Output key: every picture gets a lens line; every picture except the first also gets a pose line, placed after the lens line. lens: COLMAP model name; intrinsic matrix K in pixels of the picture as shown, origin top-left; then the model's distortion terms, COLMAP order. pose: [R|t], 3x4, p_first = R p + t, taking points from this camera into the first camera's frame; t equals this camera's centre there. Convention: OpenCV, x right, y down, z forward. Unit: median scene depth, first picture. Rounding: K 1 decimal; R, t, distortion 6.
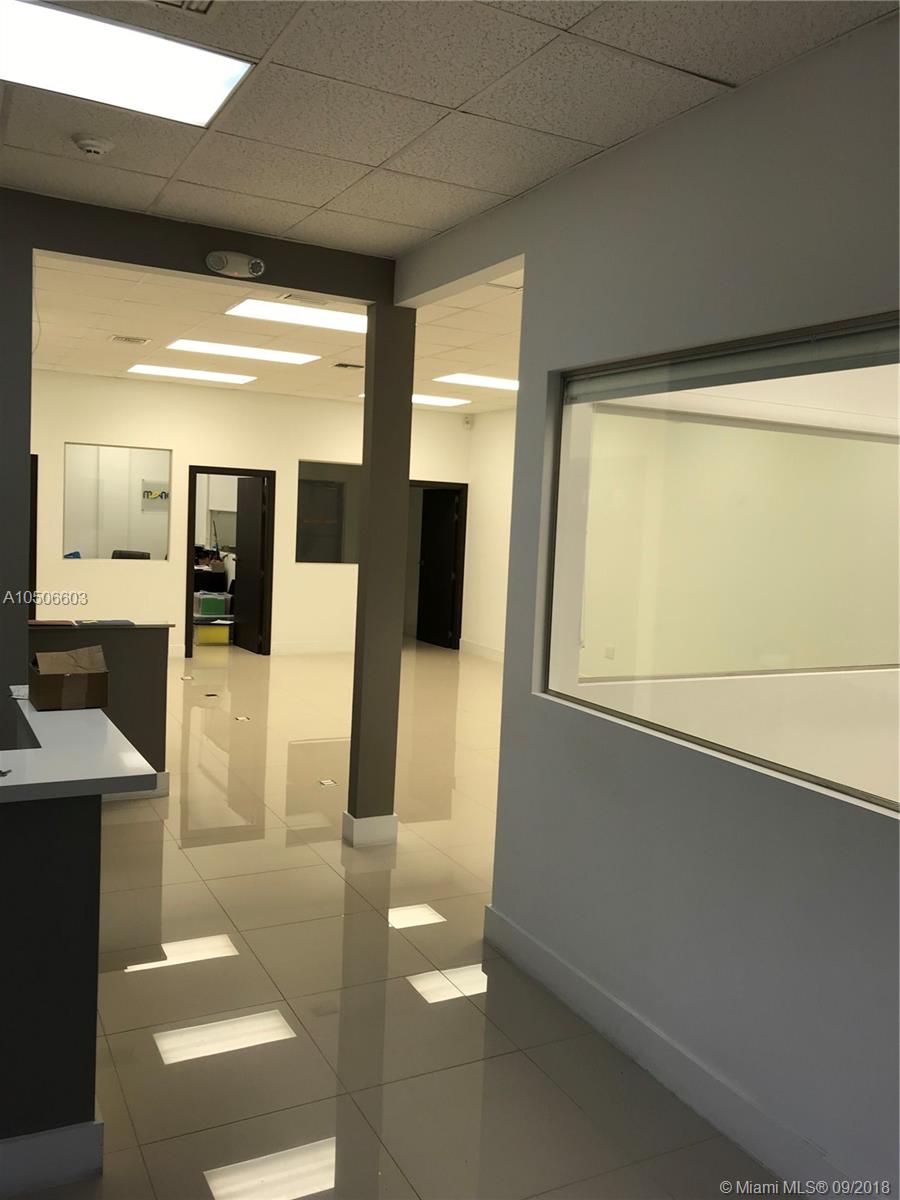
lens RADIAL K [[977.6, 0, 457.8], [0, 977.6, 602.4], [0, 0, 1]] dist [0.010211, -0.002210]
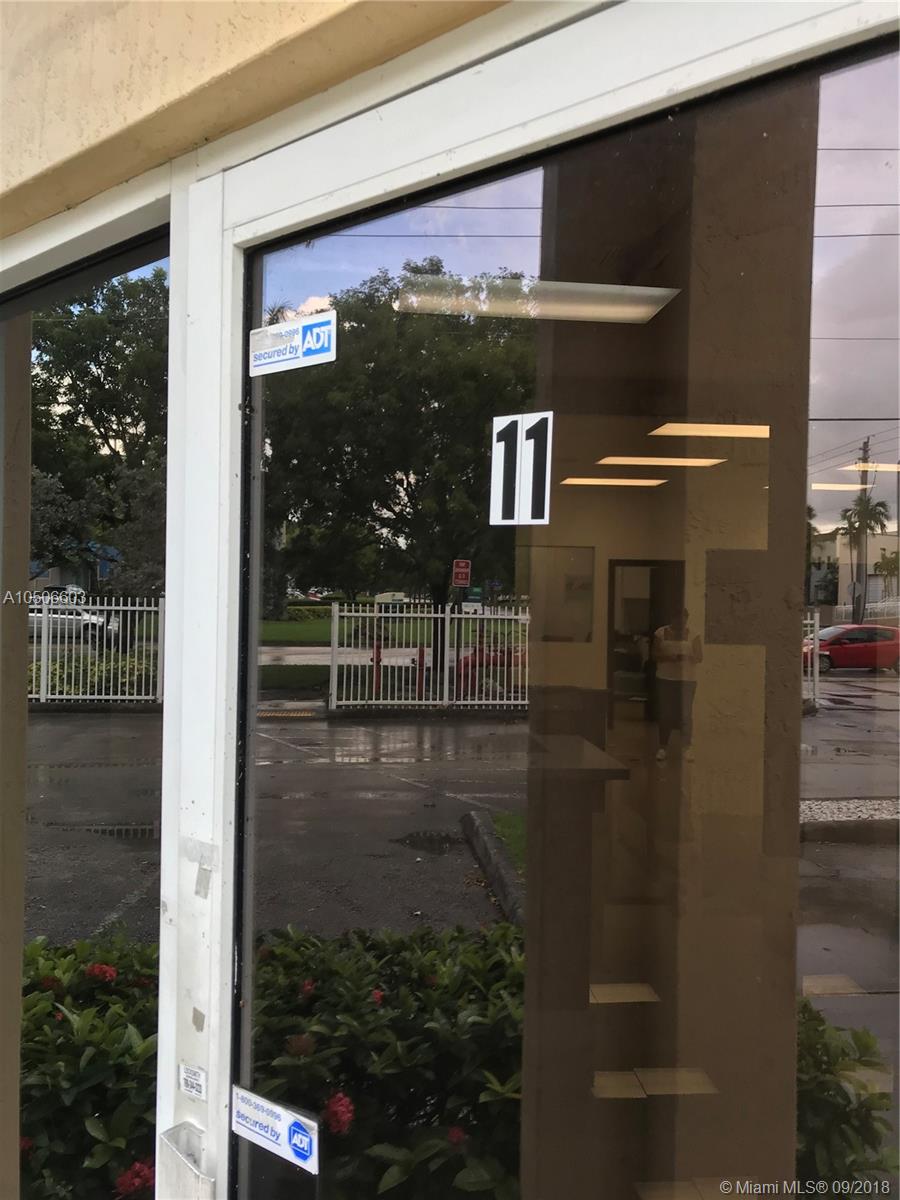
lens RADIAL K [[977.6, 0, 452.5], [0, 977.6, 601.7], [0, 0, 1]] dist [0.010211, -0.002210]
pose [[0.917200, -0.031313, -0.397194, 0.010471], [-0.004710, 0.995985, -0.089394, 0.012364], [0.398398, 0.083863, 0.913371, -0.115456]]
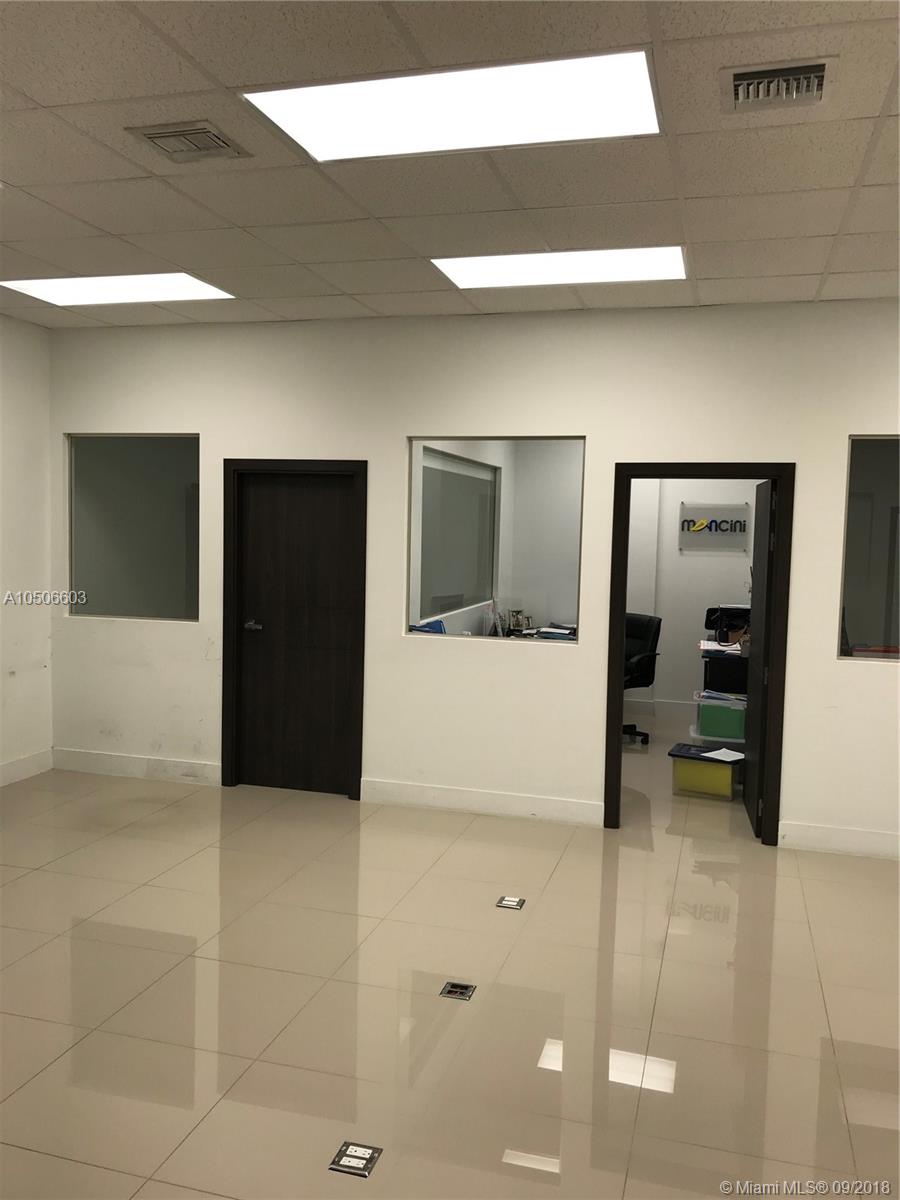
lens RADIAL K [[977.6, 0, 454.6], [0, 977.6, 596.2], [0, 0, 1]] dist [0.010211, -0.002210]
pose [[0.717795, 0.018041, -0.696021, 0.030137], [-0.051083, 0.998335, -0.026804, -0.052205], [0.694378, 0.054795, 0.717521, 0.586885]]
